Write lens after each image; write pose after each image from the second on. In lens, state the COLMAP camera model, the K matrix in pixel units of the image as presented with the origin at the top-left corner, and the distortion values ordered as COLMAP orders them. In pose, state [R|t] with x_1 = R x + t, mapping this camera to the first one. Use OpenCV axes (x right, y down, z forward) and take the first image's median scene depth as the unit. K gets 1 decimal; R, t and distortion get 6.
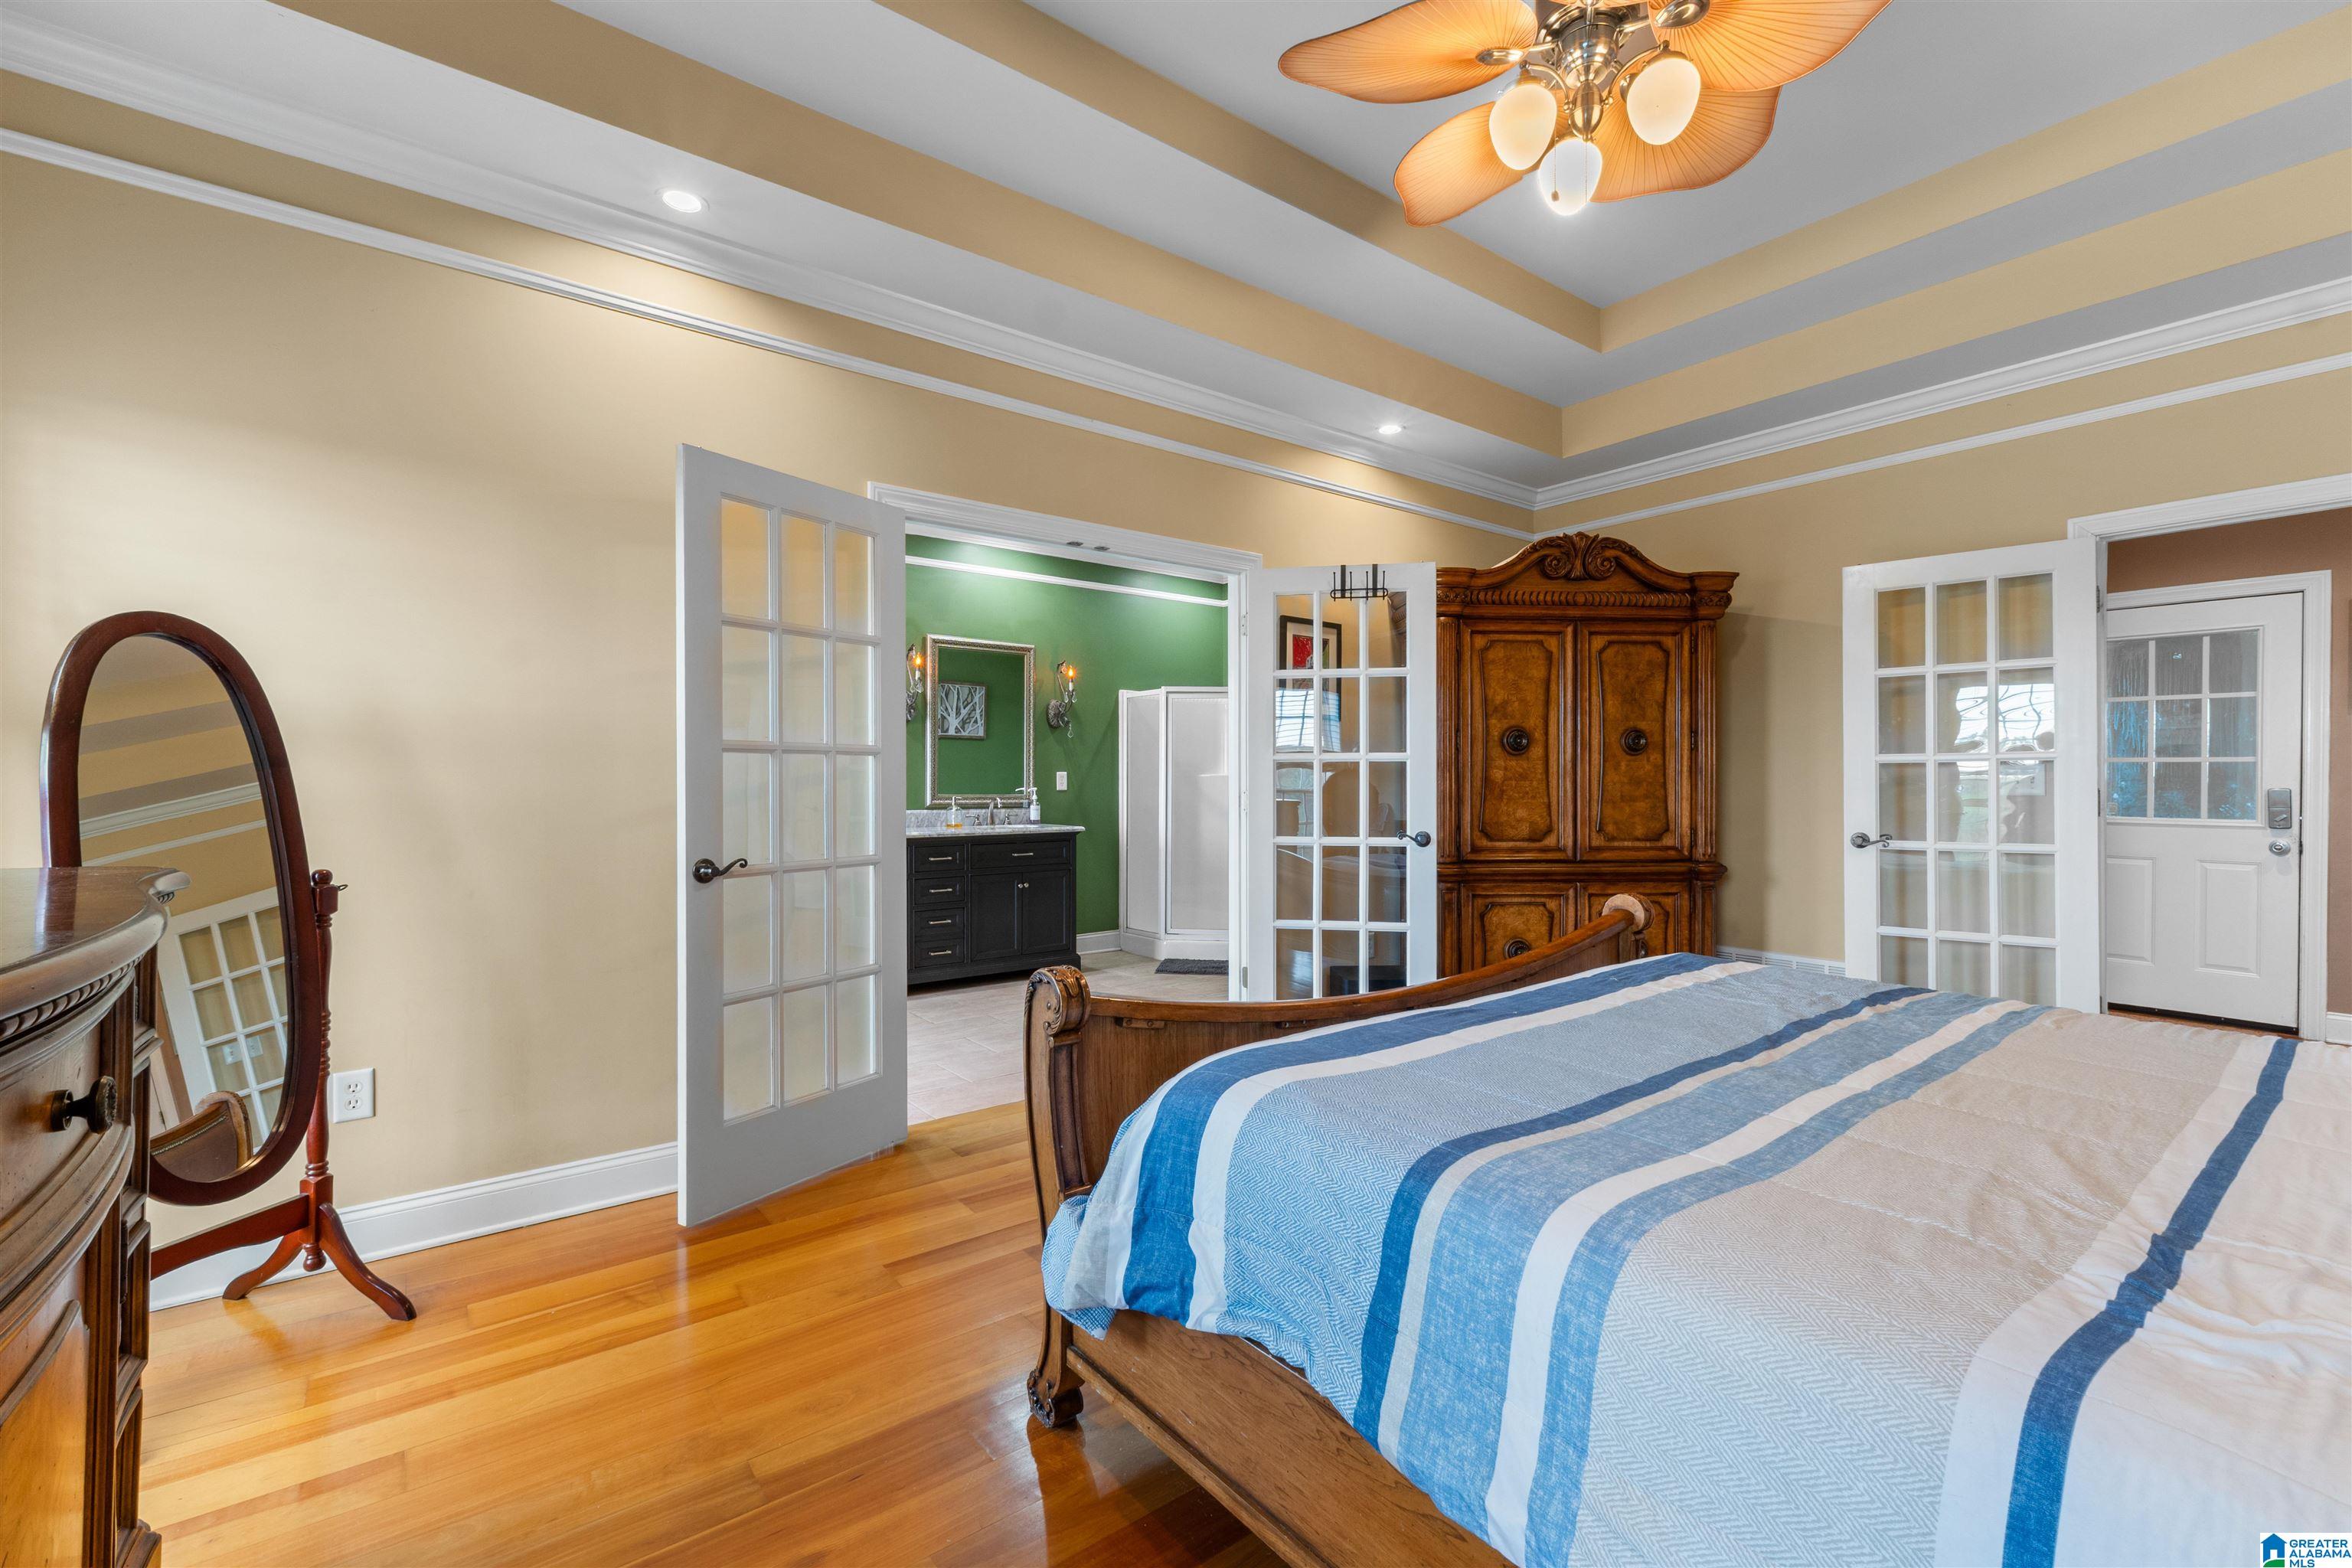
lens RADIAL K [[991.6, 0, 1184.0], [0, 991.6, 785.9], [0, 0, 1]] dist [0.007497, -0.000787]
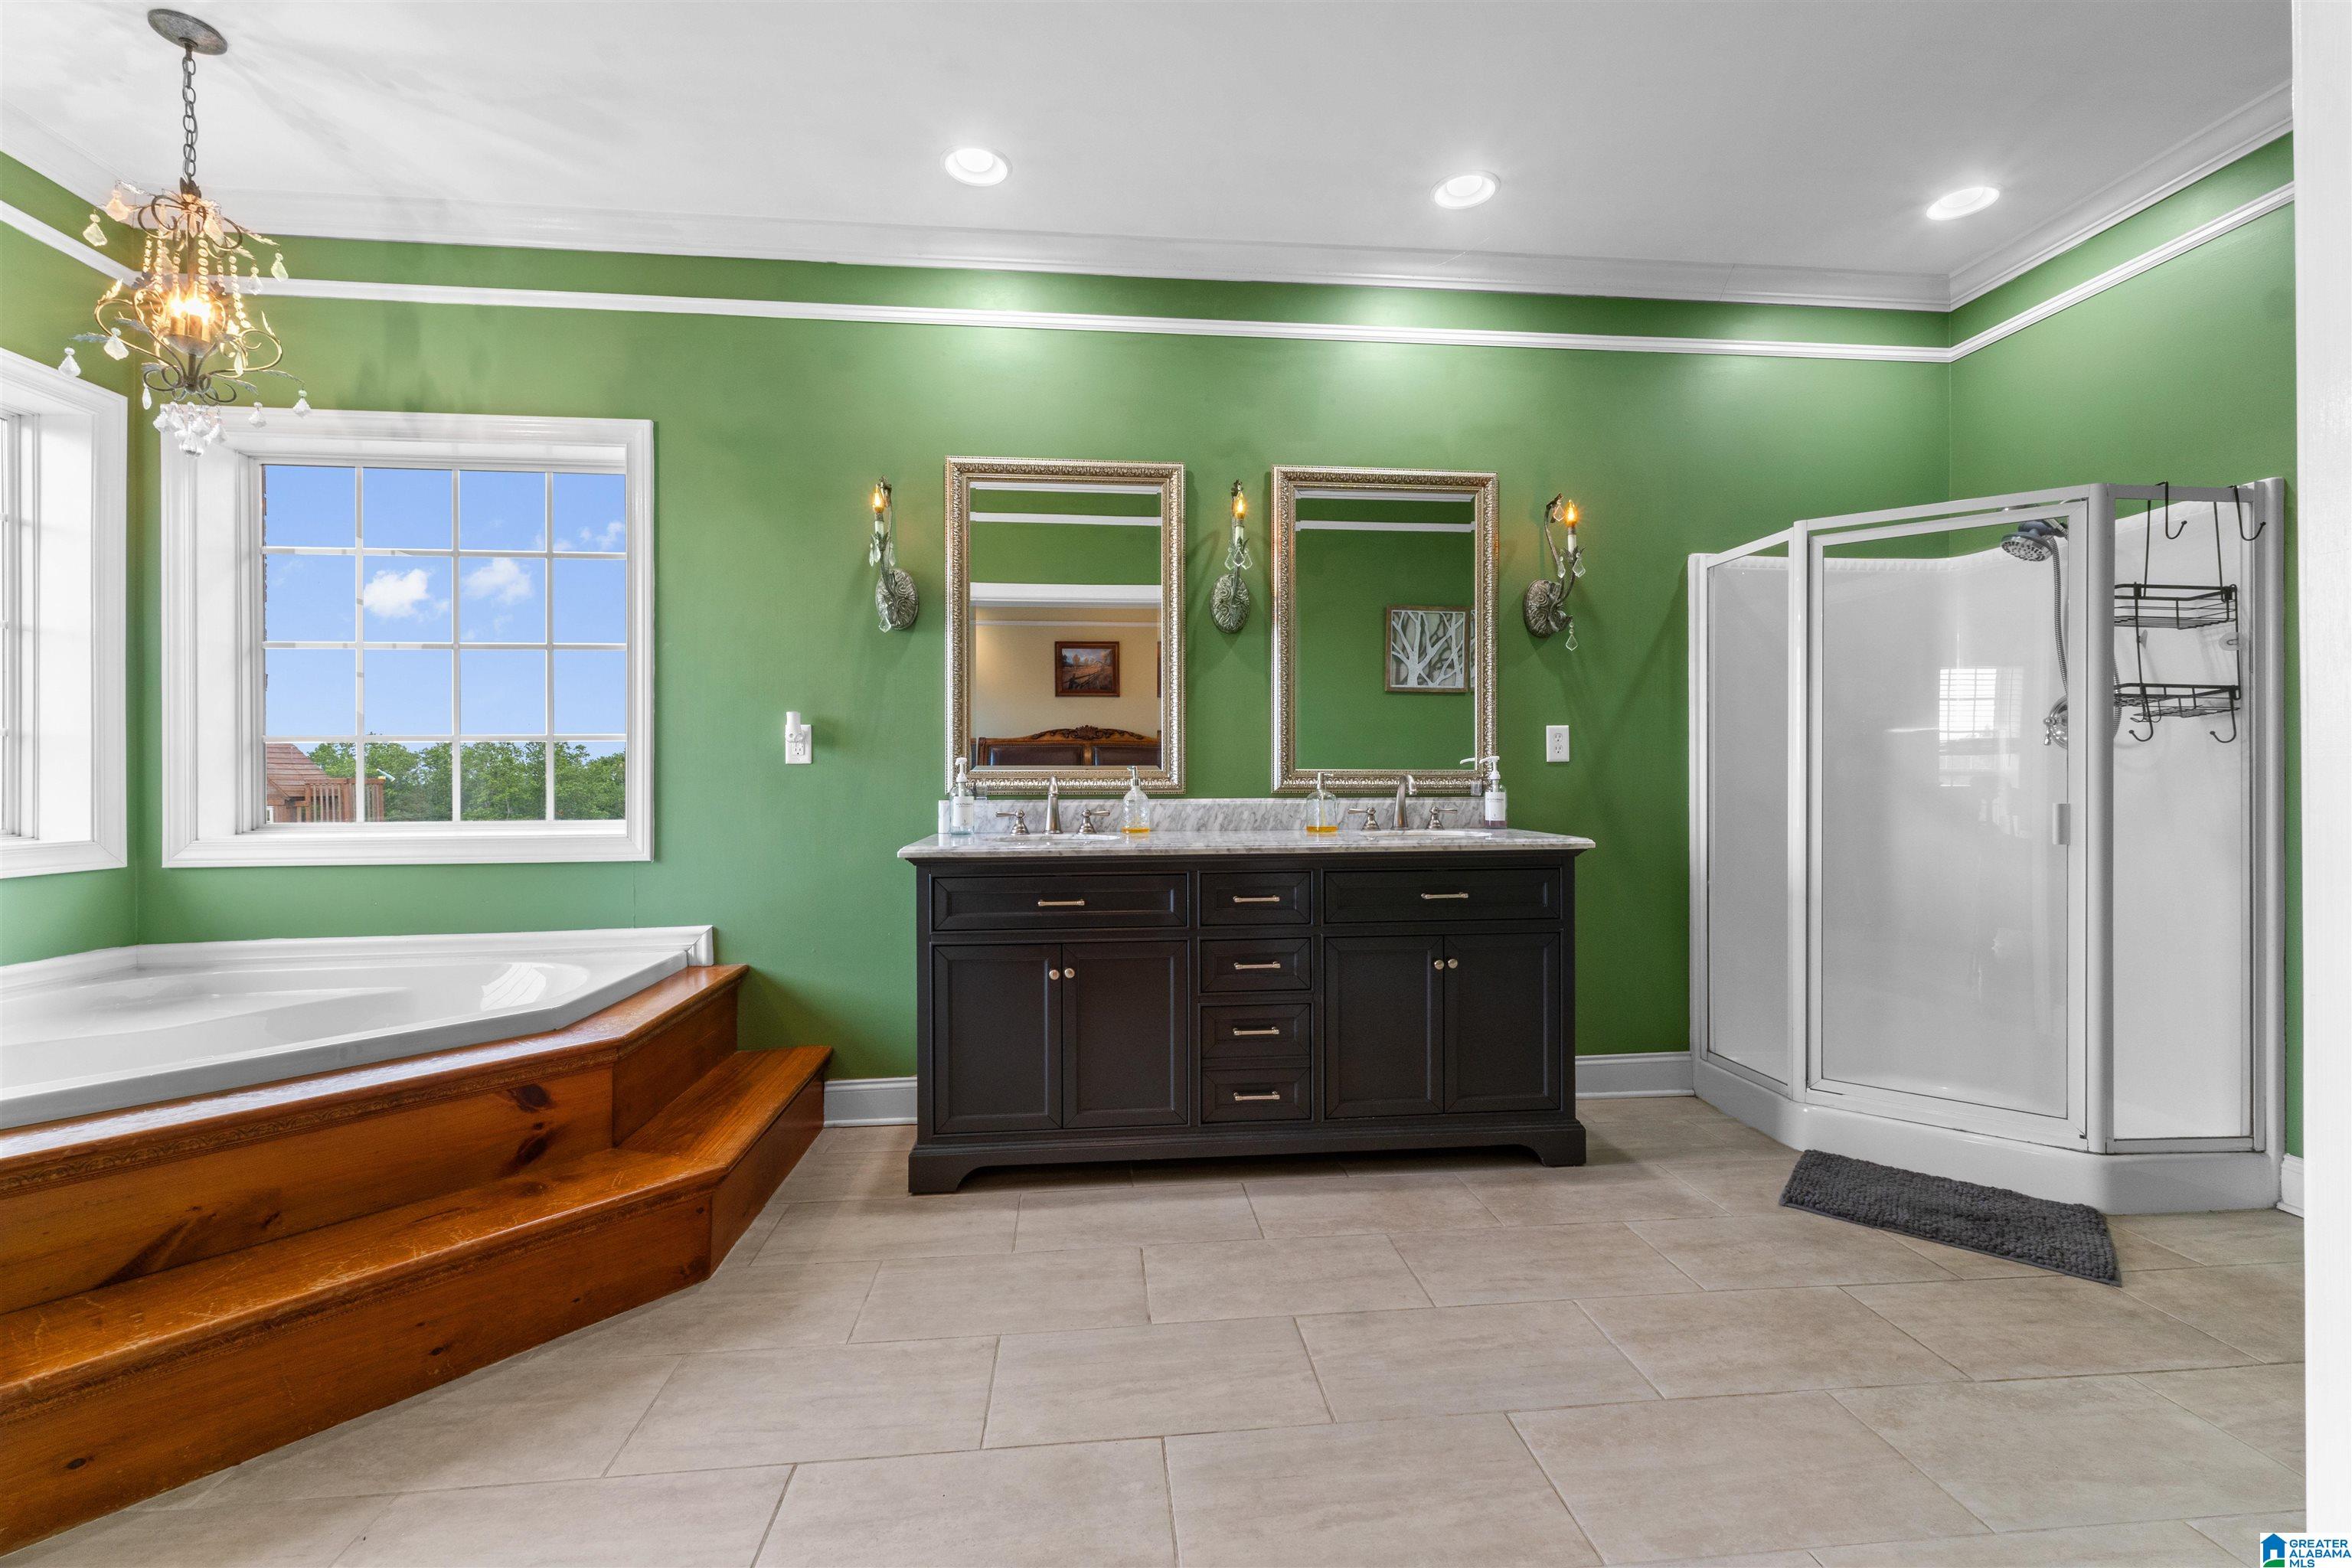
lens RADIAL K [[991.6, 0, 1190.1], [0, 991.6, 777.1], [0, 0, 1]] dist [0.007497, -0.000787]
pose [[0.850958, -0.003772, -0.525220, -0.019339], [0.002358, 0.999992, -0.003361, 0.013639], [0.525228, 0.001622, 0.850960, 0.492941]]
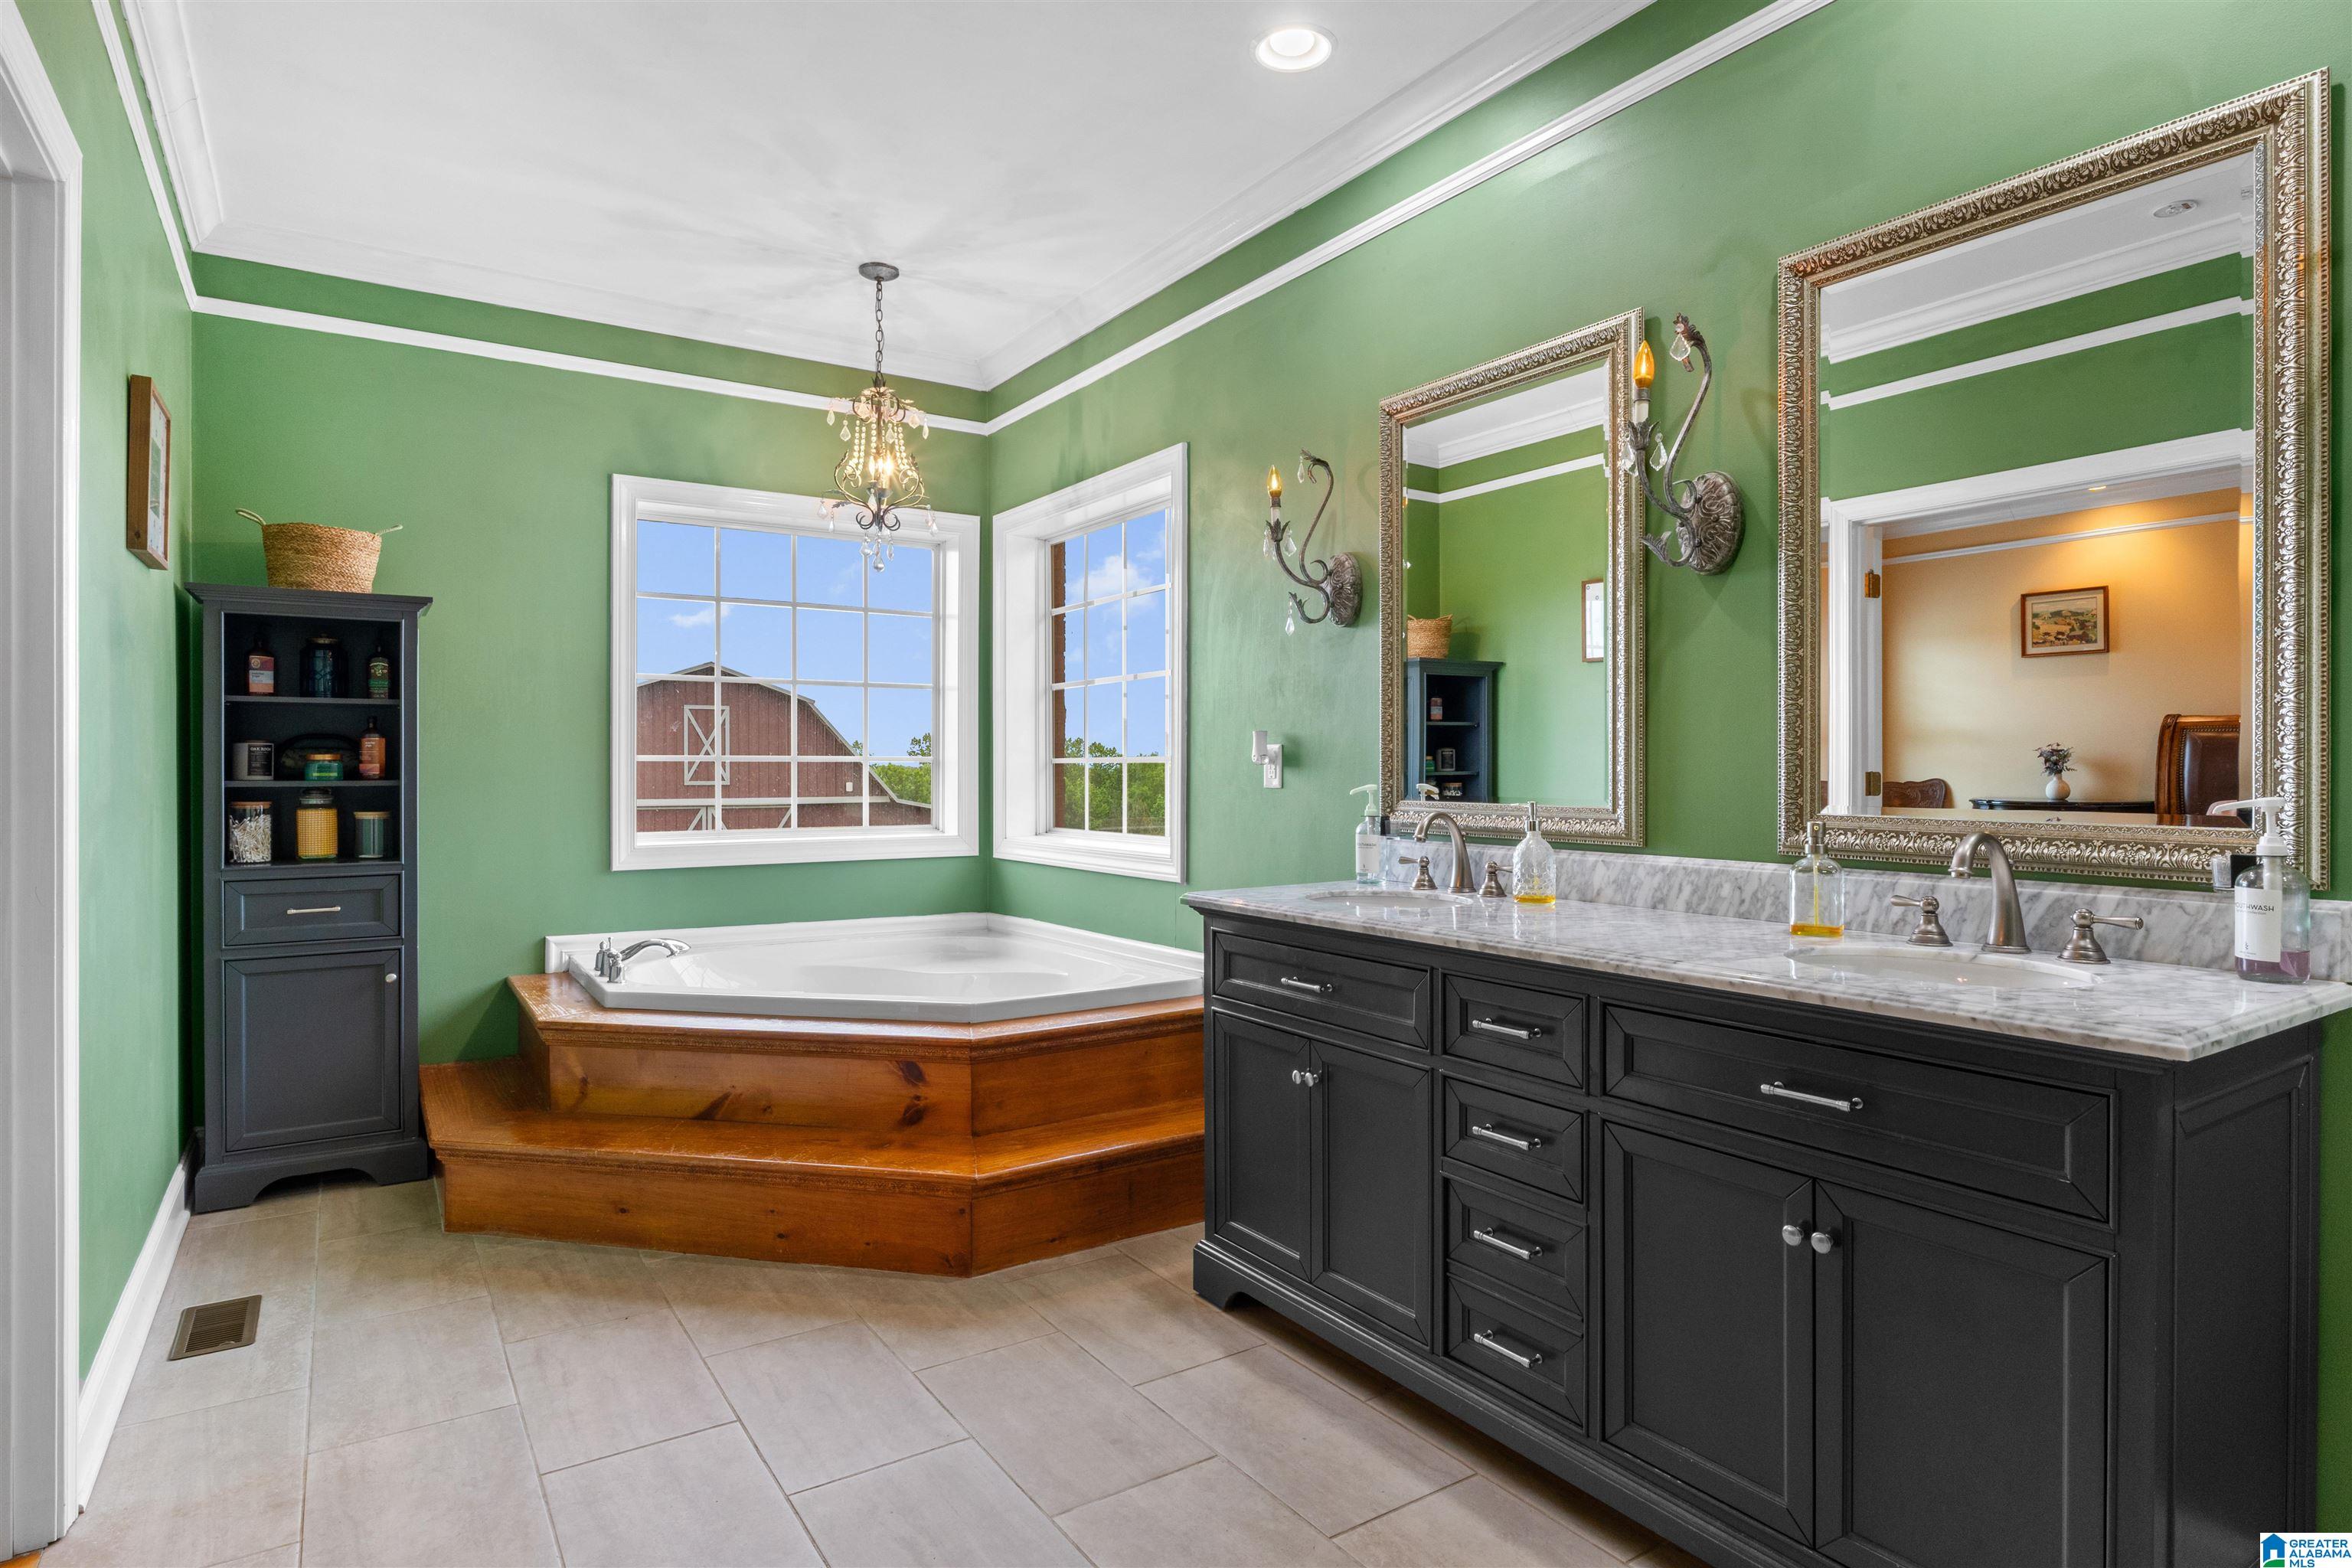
lens RADIAL K [[1275.3, 0, 1184.9], [0, 1275.3, 771.0], [0, 0, 1]] dist [-0.004782, -0.000084]
pose [[-0.070908, 0.001573, -0.997482, 0.115327], [-0.003852, 0.999991, 0.001851, -0.002552], [0.997475, 0.003973, -0.070901, 0.795246]]
